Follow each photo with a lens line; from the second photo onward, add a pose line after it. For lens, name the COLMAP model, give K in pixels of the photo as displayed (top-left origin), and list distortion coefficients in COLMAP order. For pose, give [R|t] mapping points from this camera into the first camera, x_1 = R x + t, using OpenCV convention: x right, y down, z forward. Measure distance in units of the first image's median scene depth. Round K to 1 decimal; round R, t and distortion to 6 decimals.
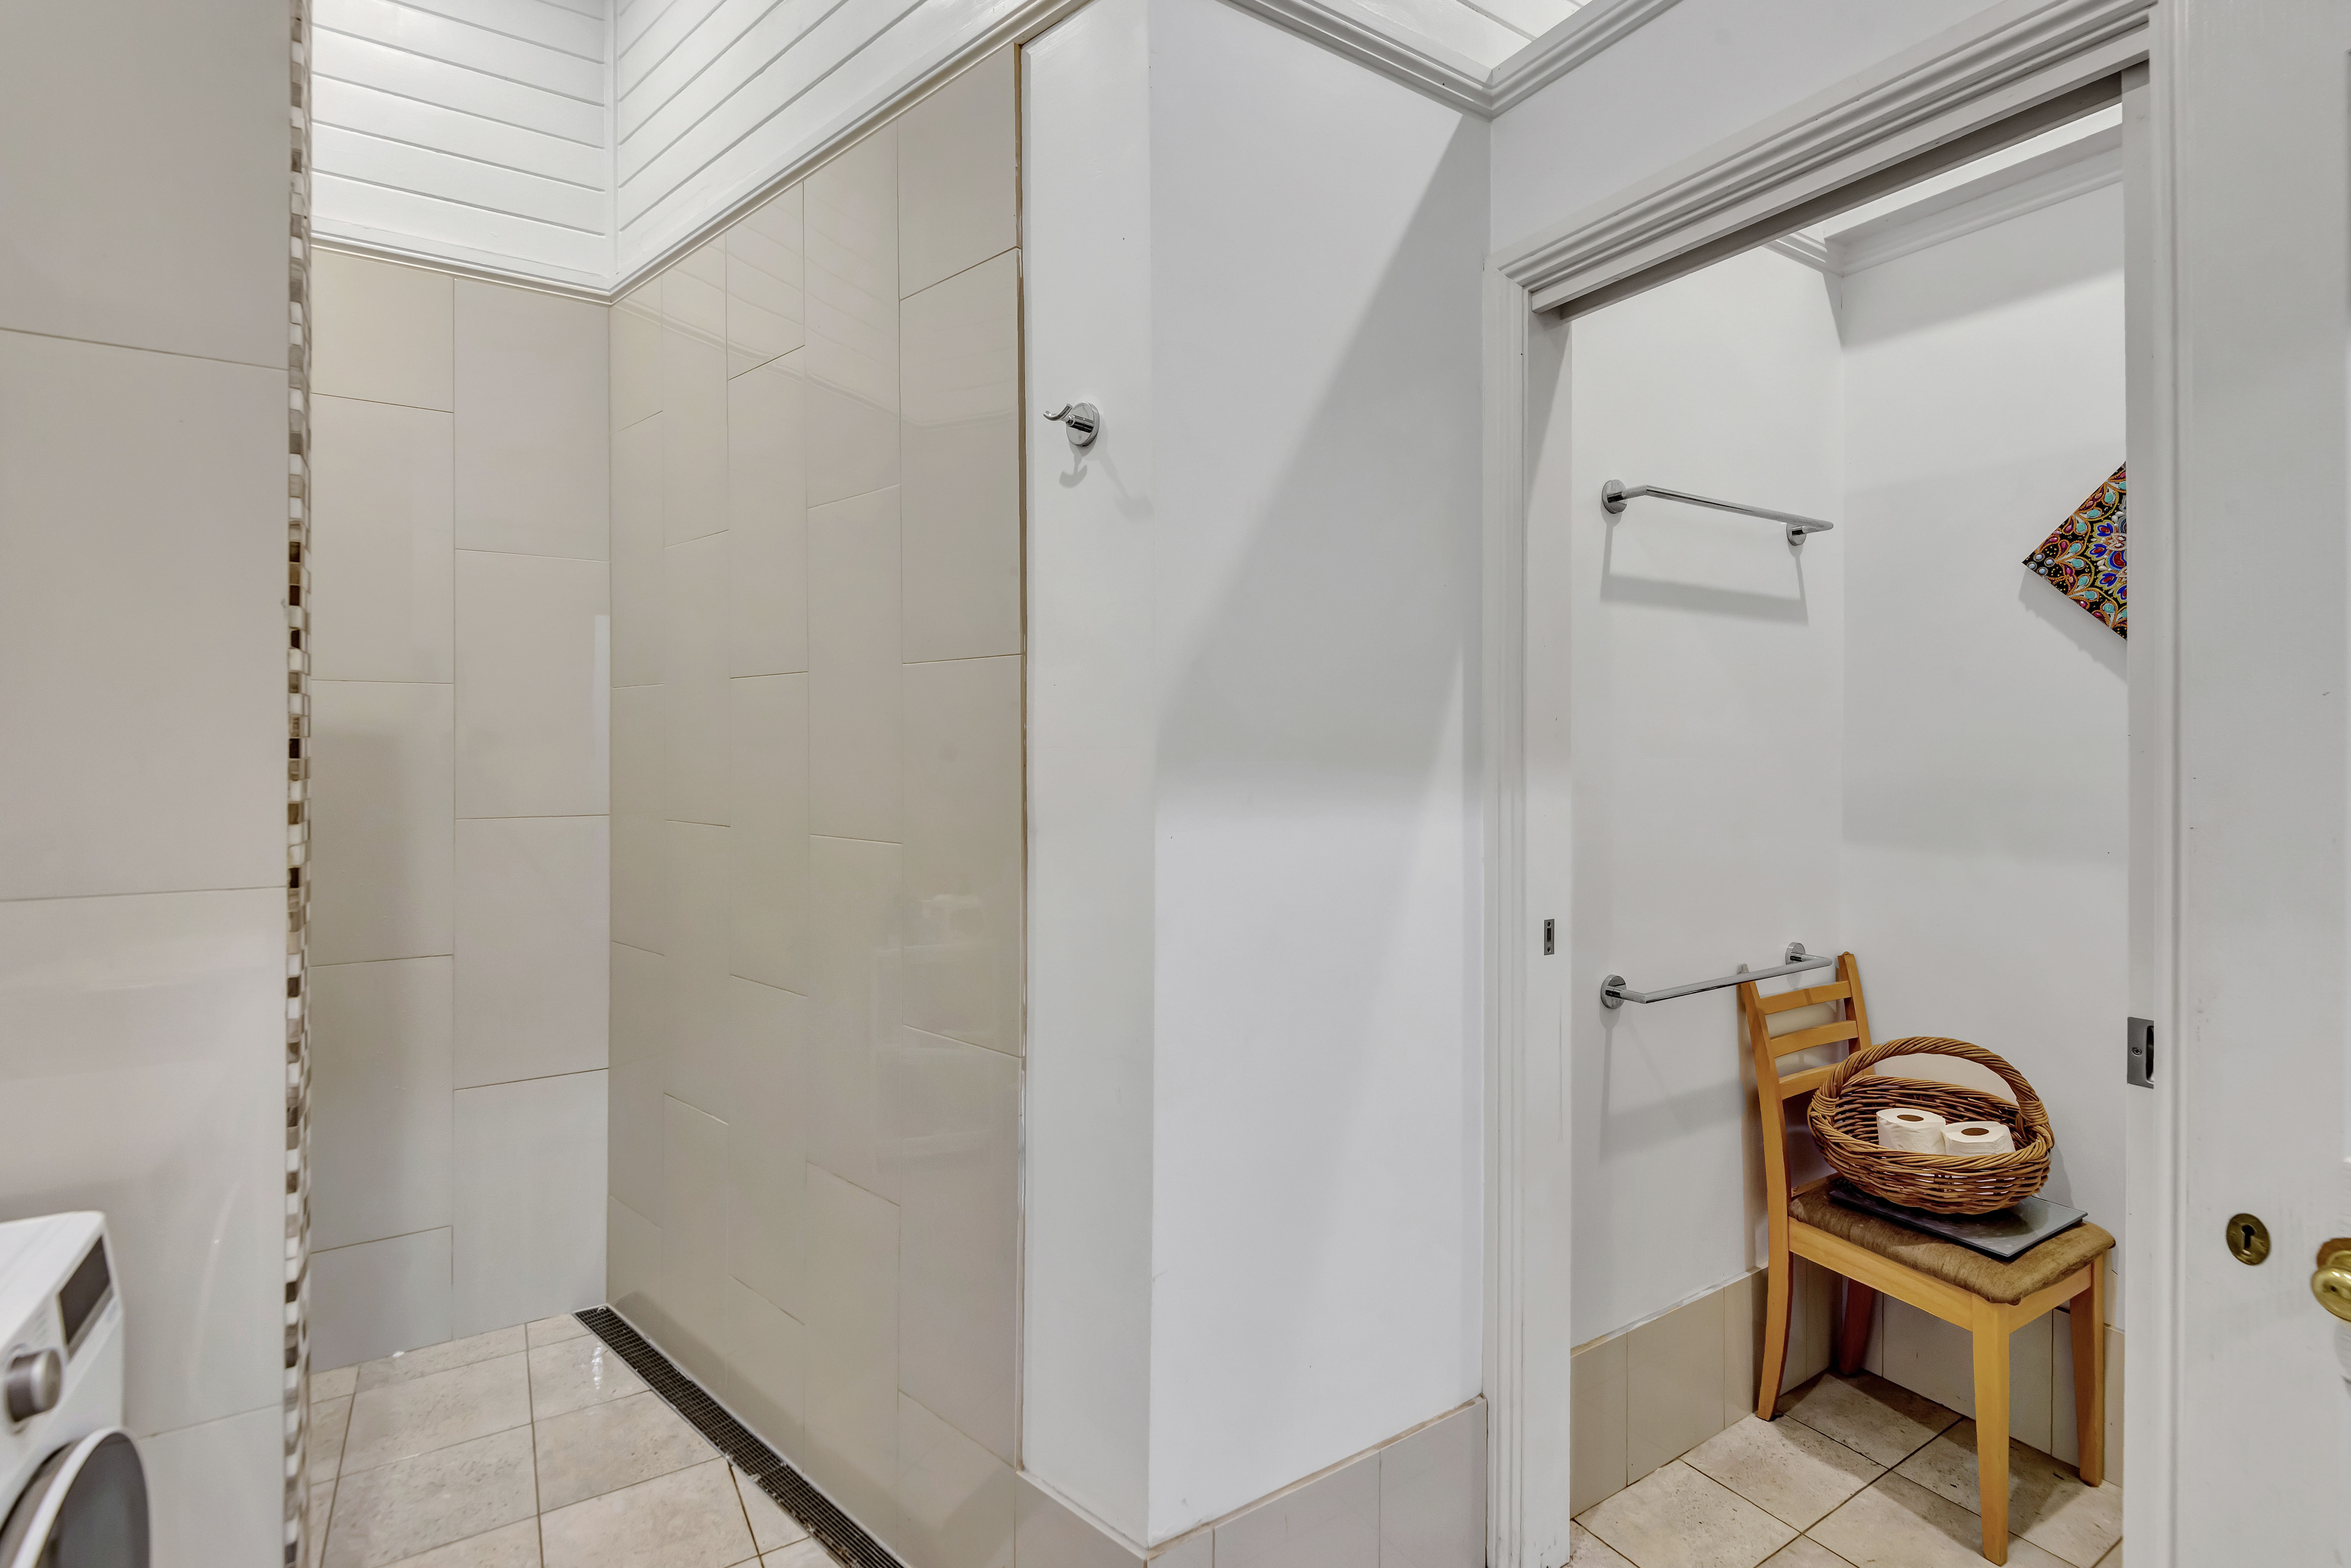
lens RADIAL K [[1078.9, 0, 1207.4], [0, 1078.9, 773.8], [0, 0, 1]] dist [0.024673, -0.015308]
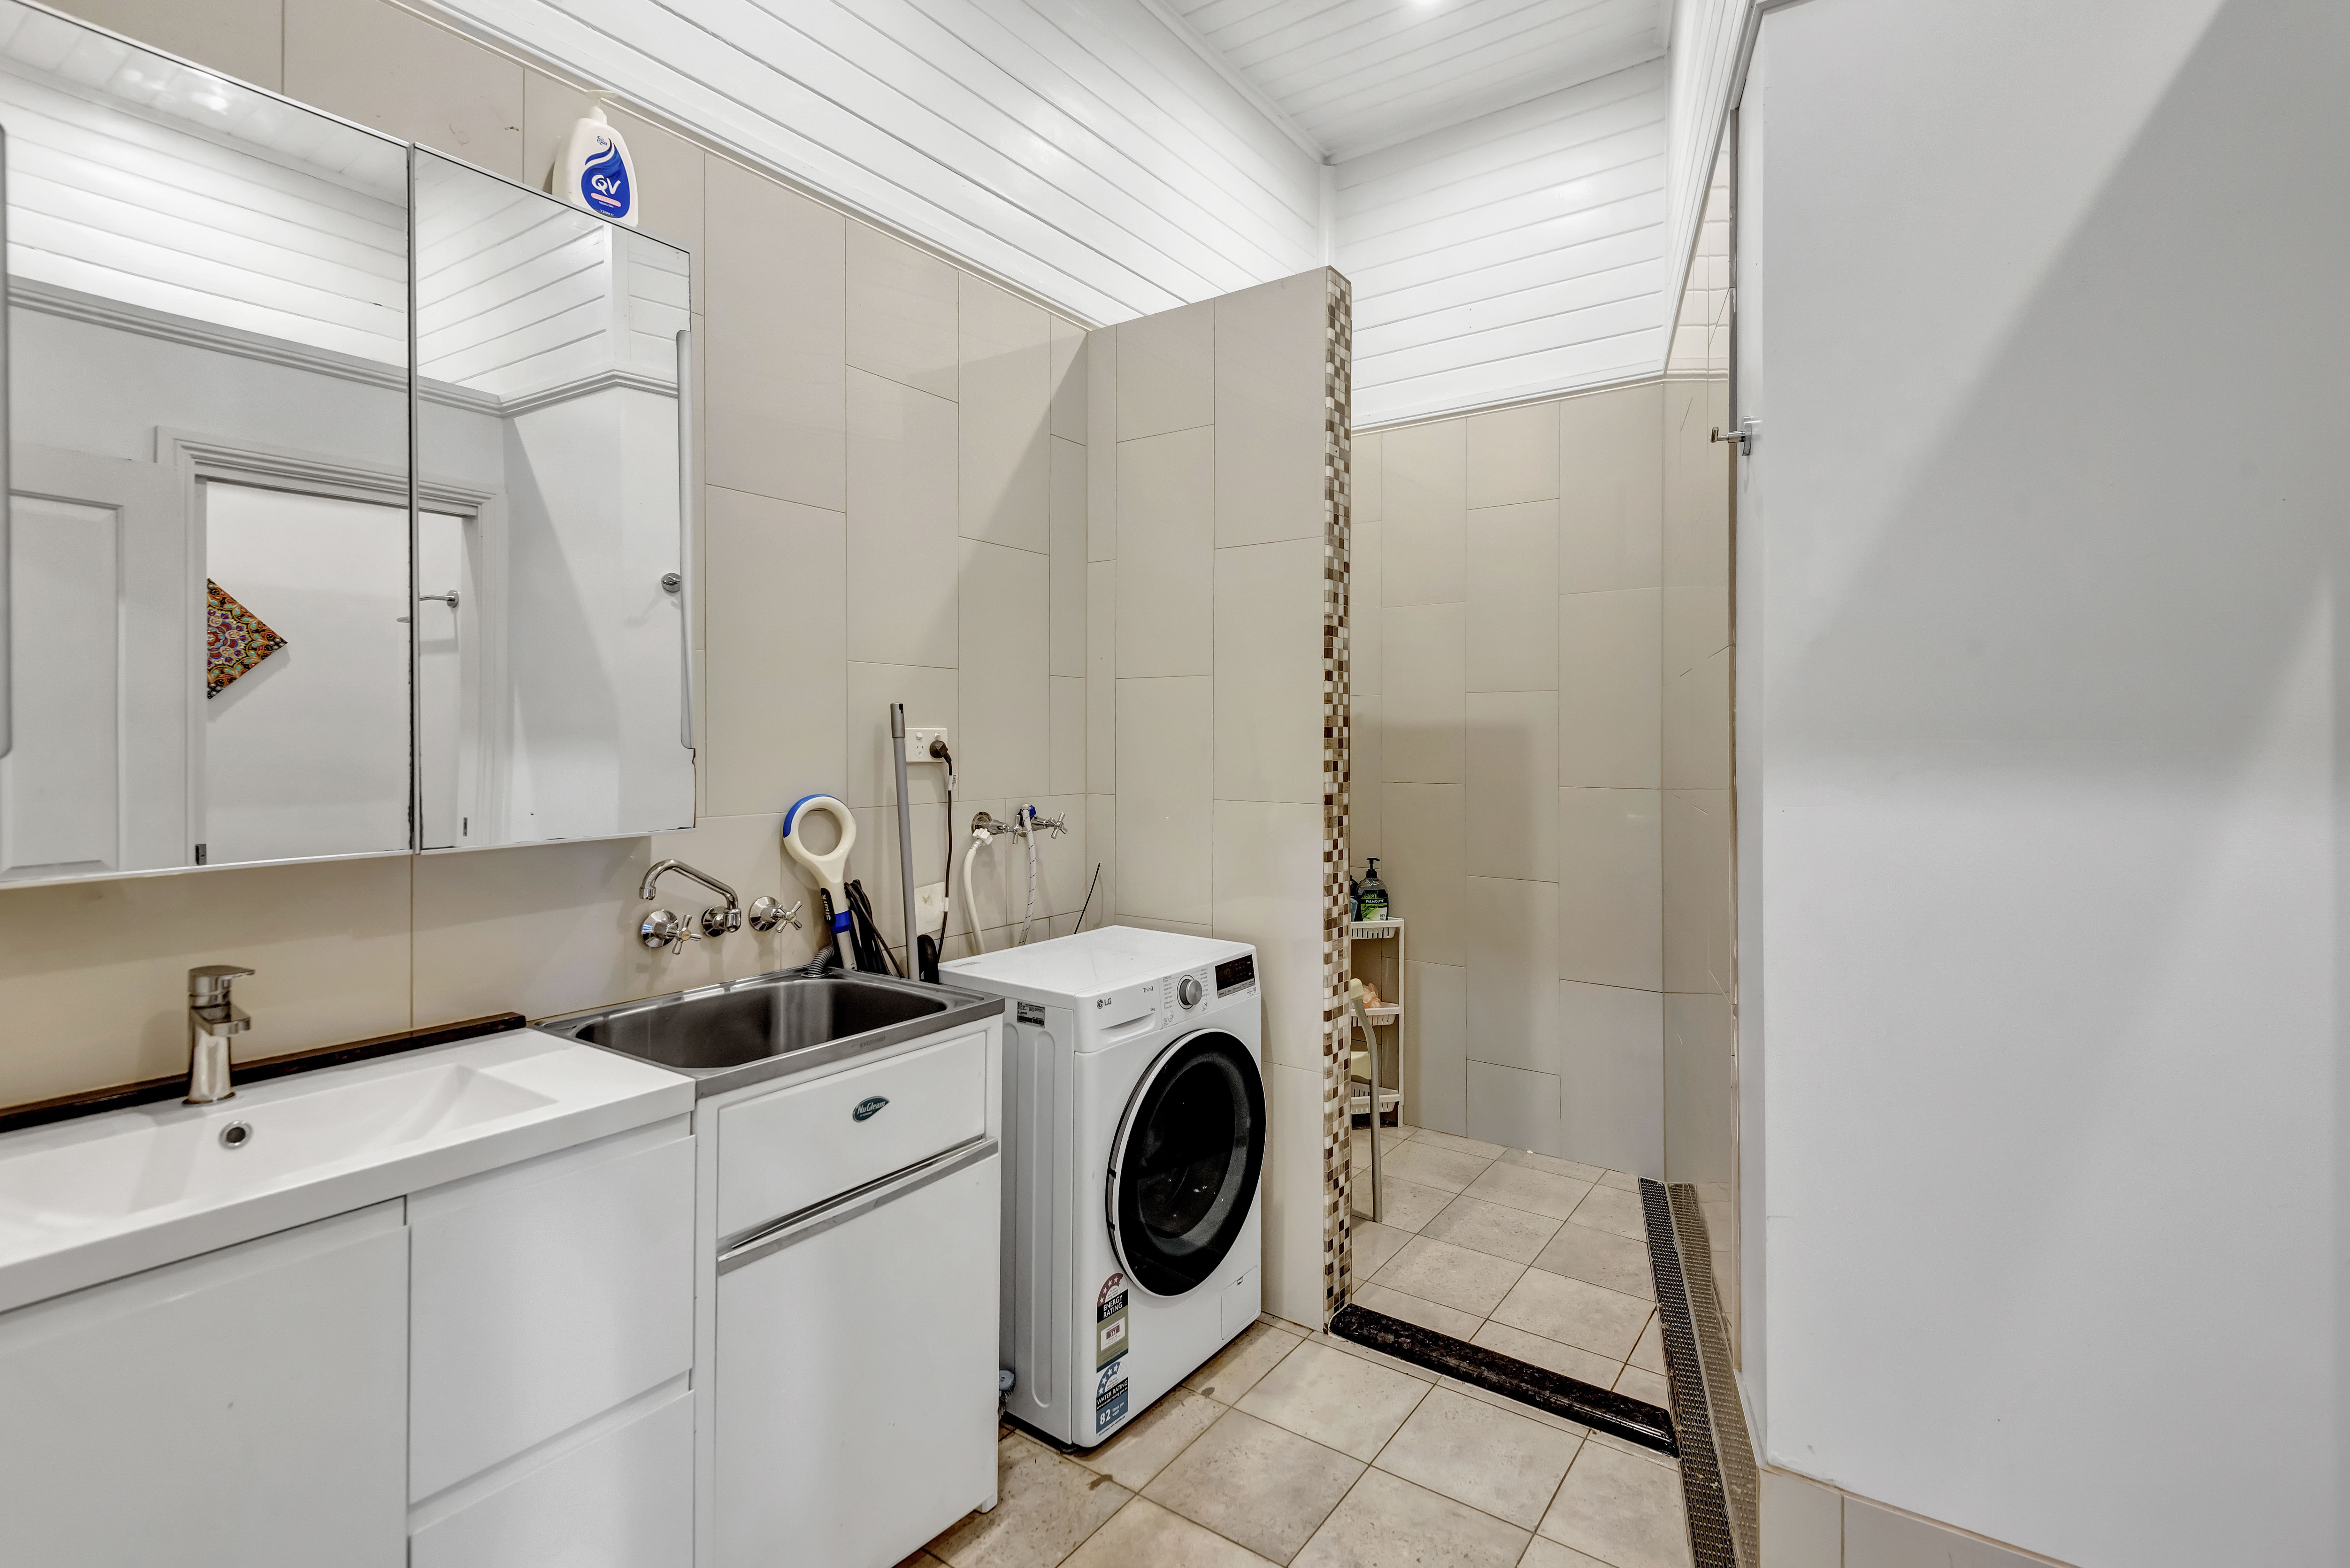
lens RADIAL K [[1078.4, 0, 1206.9], [0, 1078.4, 773.8], [0, 0, 1]] dist [0.024673, -0.015308]
pose [[0.392132, 0.027380, -0.919501, 0.502341], [-0.021763, 0.999553, 0.020482, 0.009243], [0.919652, 0.011980, 0.392553, 0.035492]]
